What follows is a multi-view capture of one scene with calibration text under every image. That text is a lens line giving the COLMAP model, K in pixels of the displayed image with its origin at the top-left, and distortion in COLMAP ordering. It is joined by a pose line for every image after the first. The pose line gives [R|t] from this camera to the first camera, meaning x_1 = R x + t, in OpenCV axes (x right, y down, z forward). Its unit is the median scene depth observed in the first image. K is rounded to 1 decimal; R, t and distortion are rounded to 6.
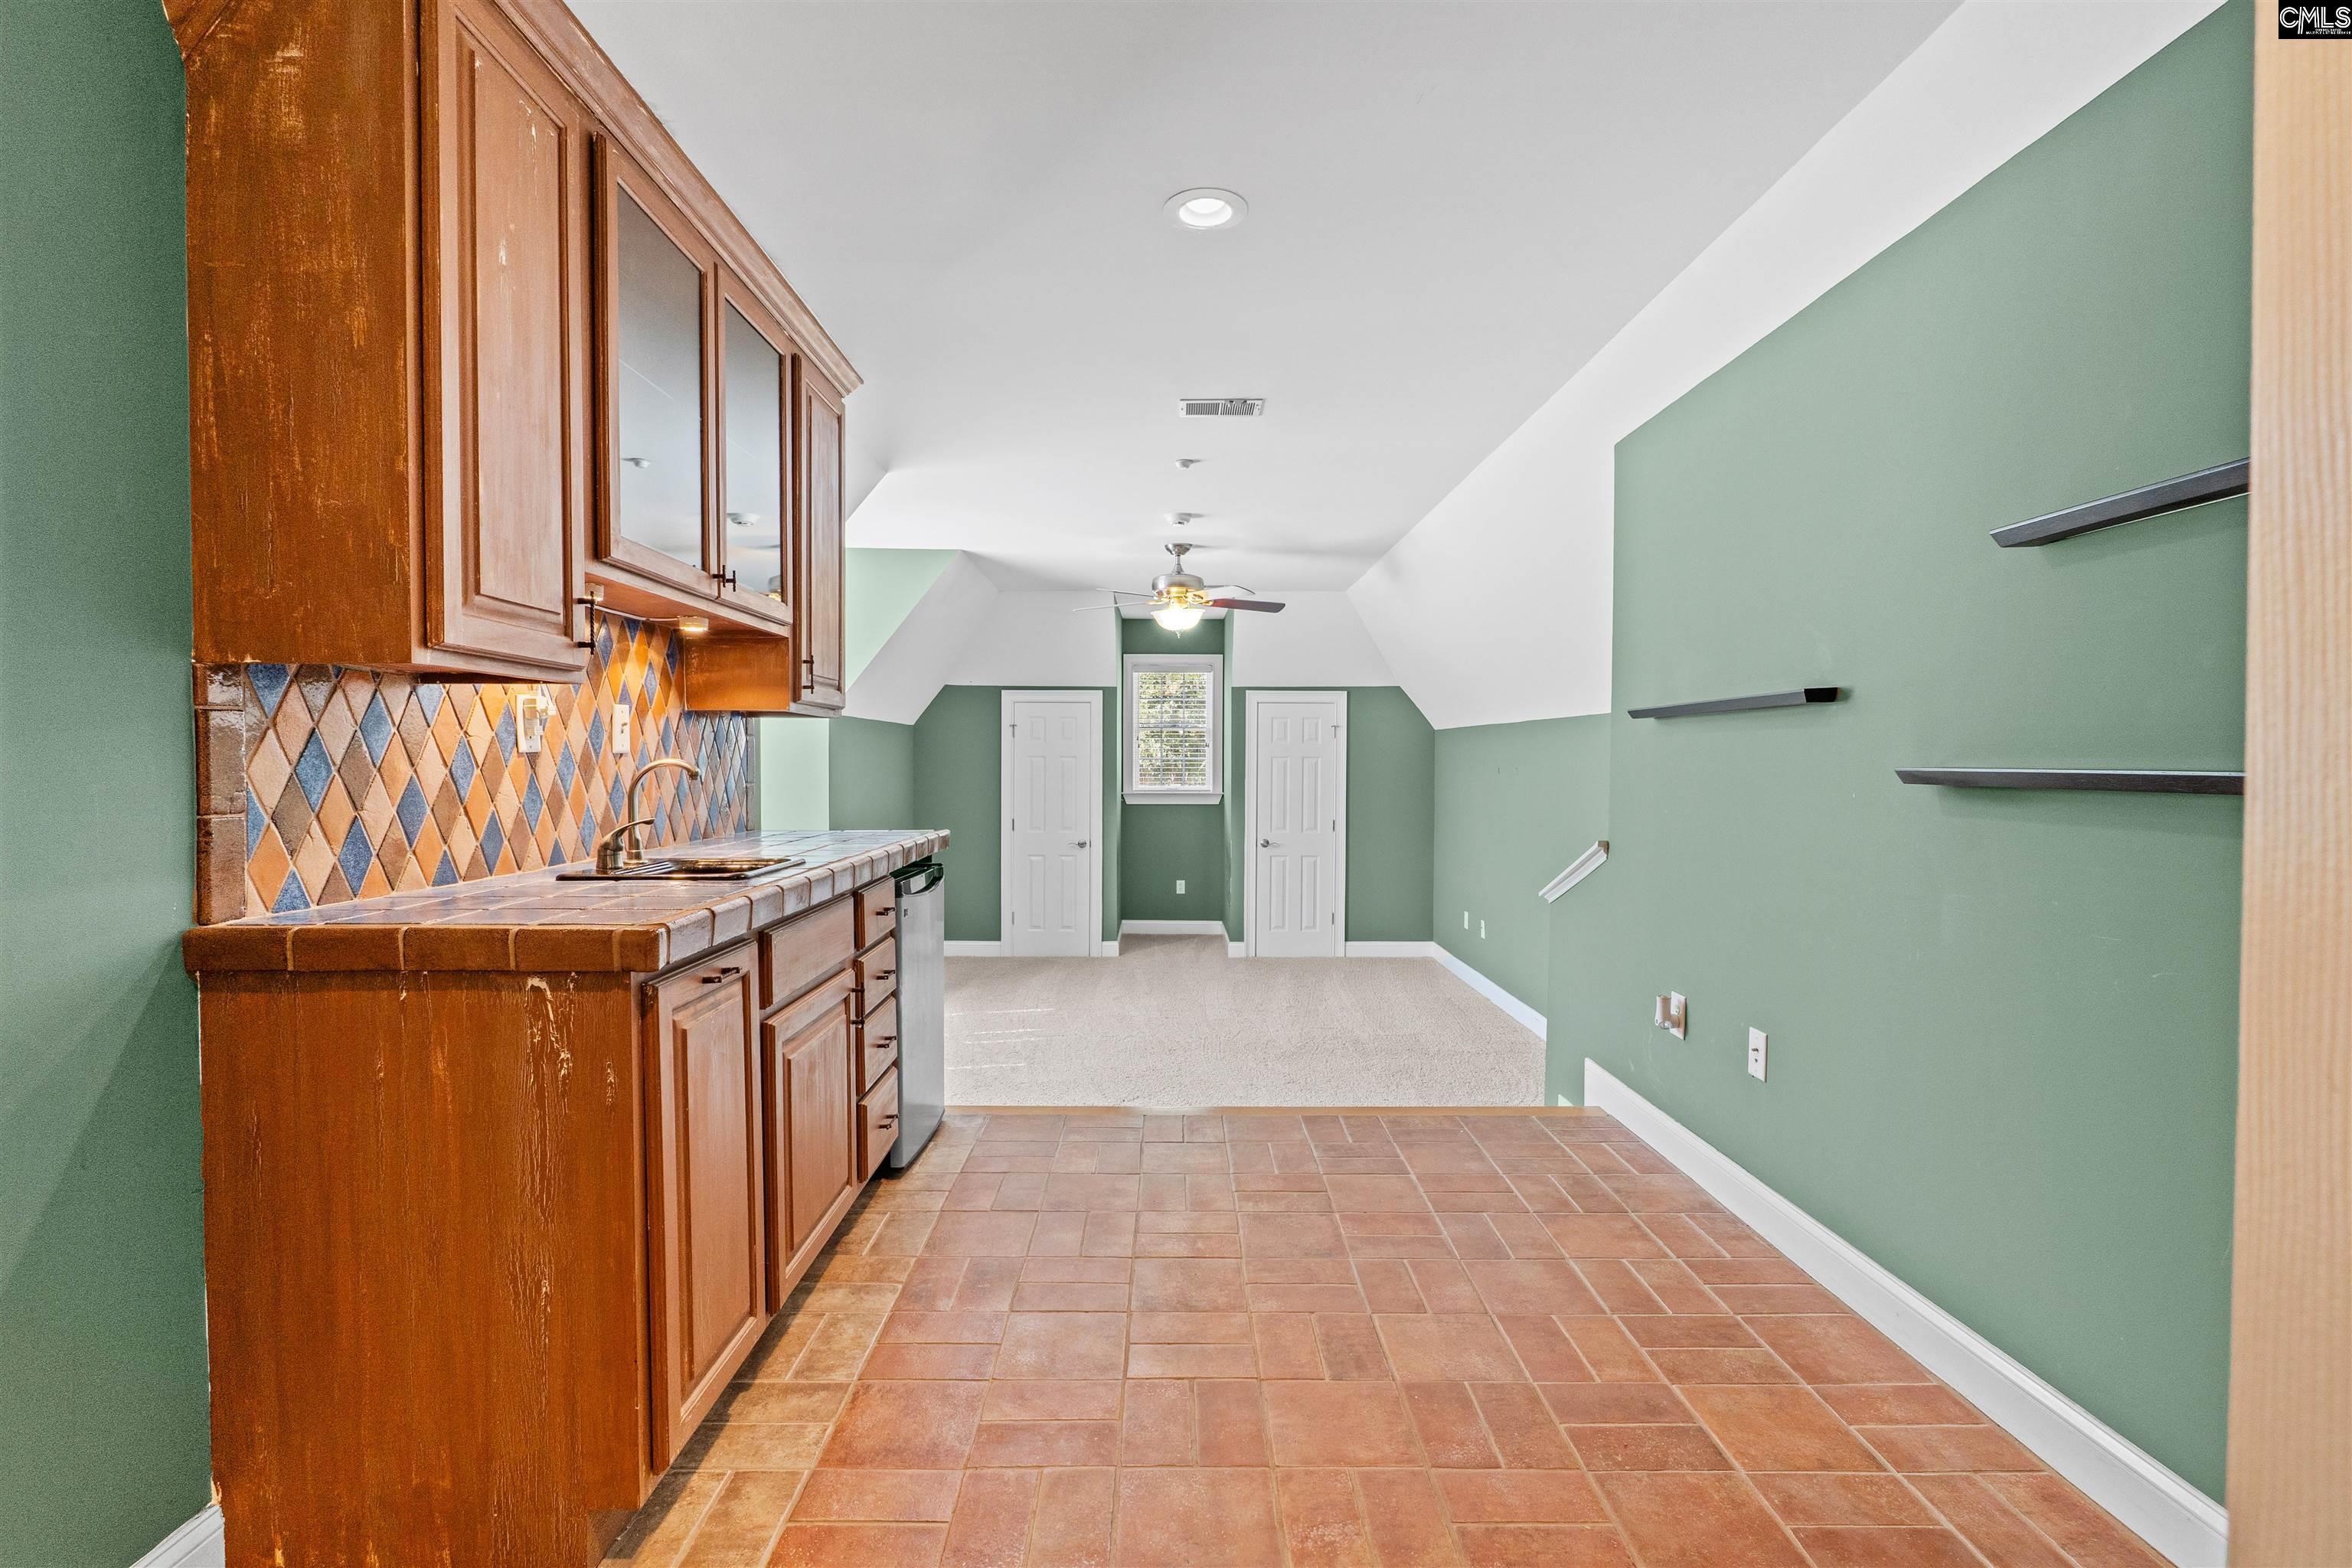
lens RADIAL K [[1075.7, 0, 1172.6], [0, 1075.7, 769.9], [0, 0, 1]] dist [-0.000160, 0.000887]
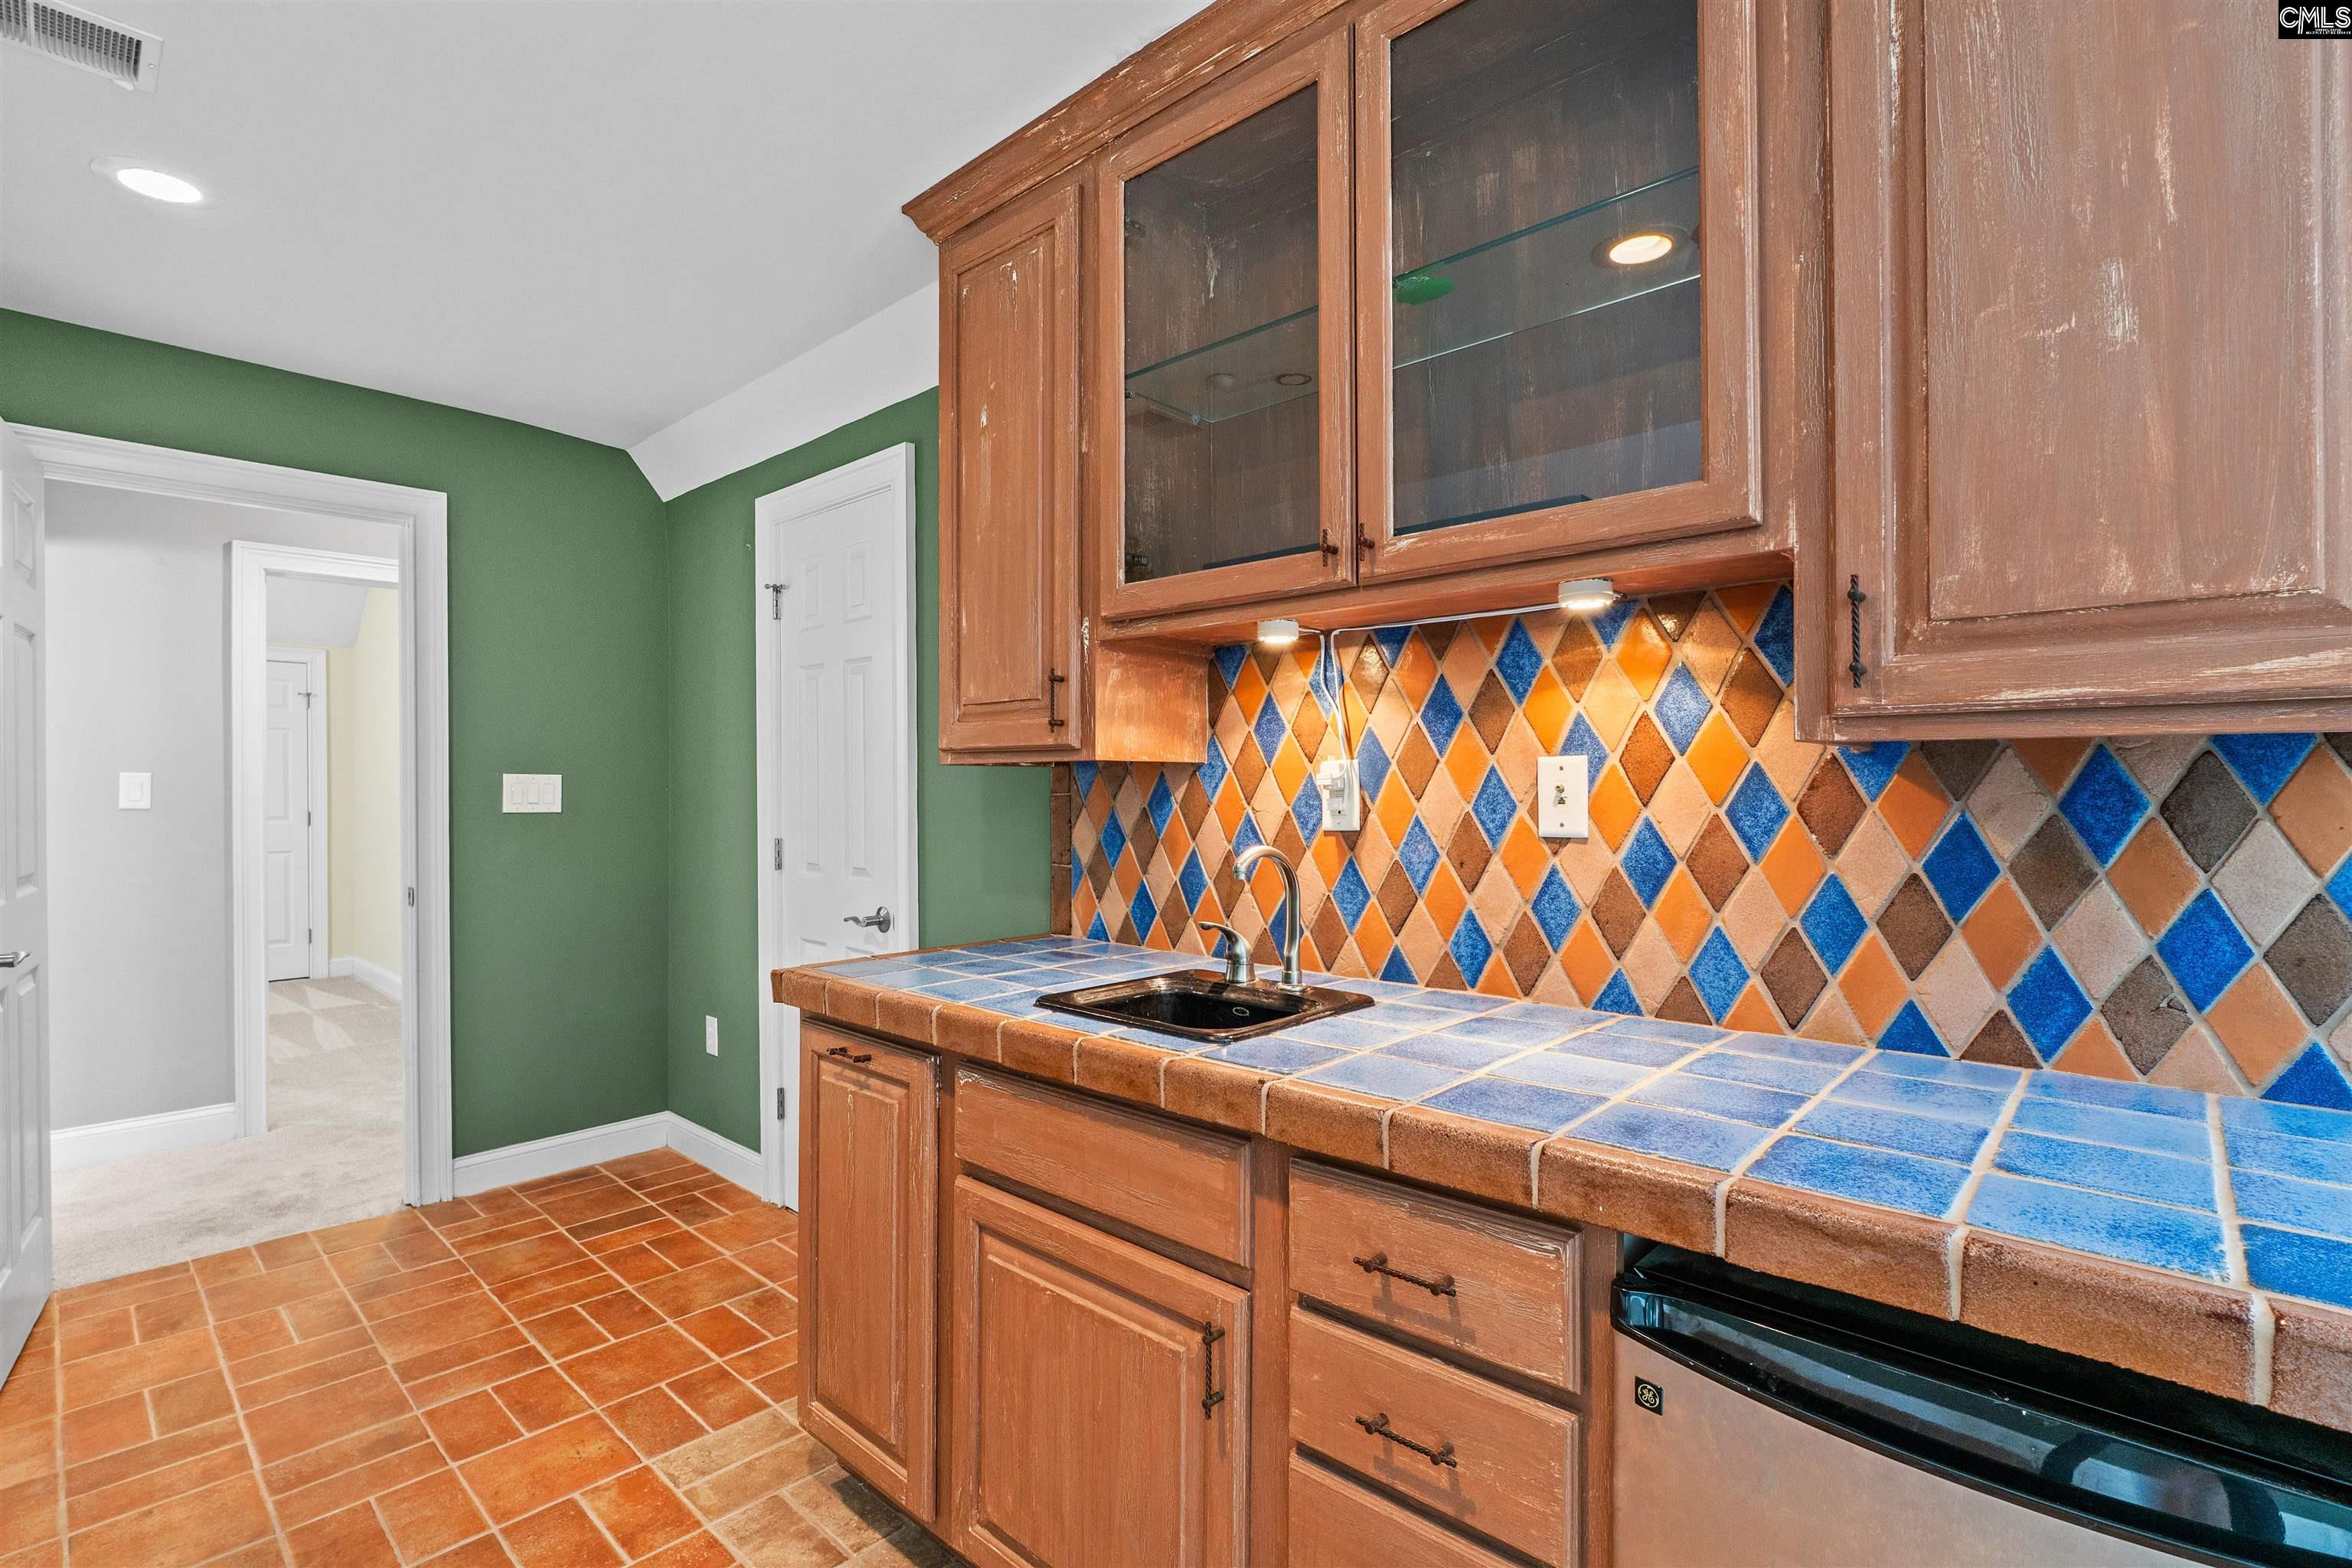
lens RADIAL K [[1083.9, 0, 1174.1], [0, 1083.9, 816.5], [0, 0, 1]] dist [0.000390, 0.000179]
pose [[-0.688115, -0.002235, -0.725598, 0.085971], [-0.020188, 0.999667, 0.016066, -0.037755], [0.725321, 0.025703, -0.687931, 1.460783]]
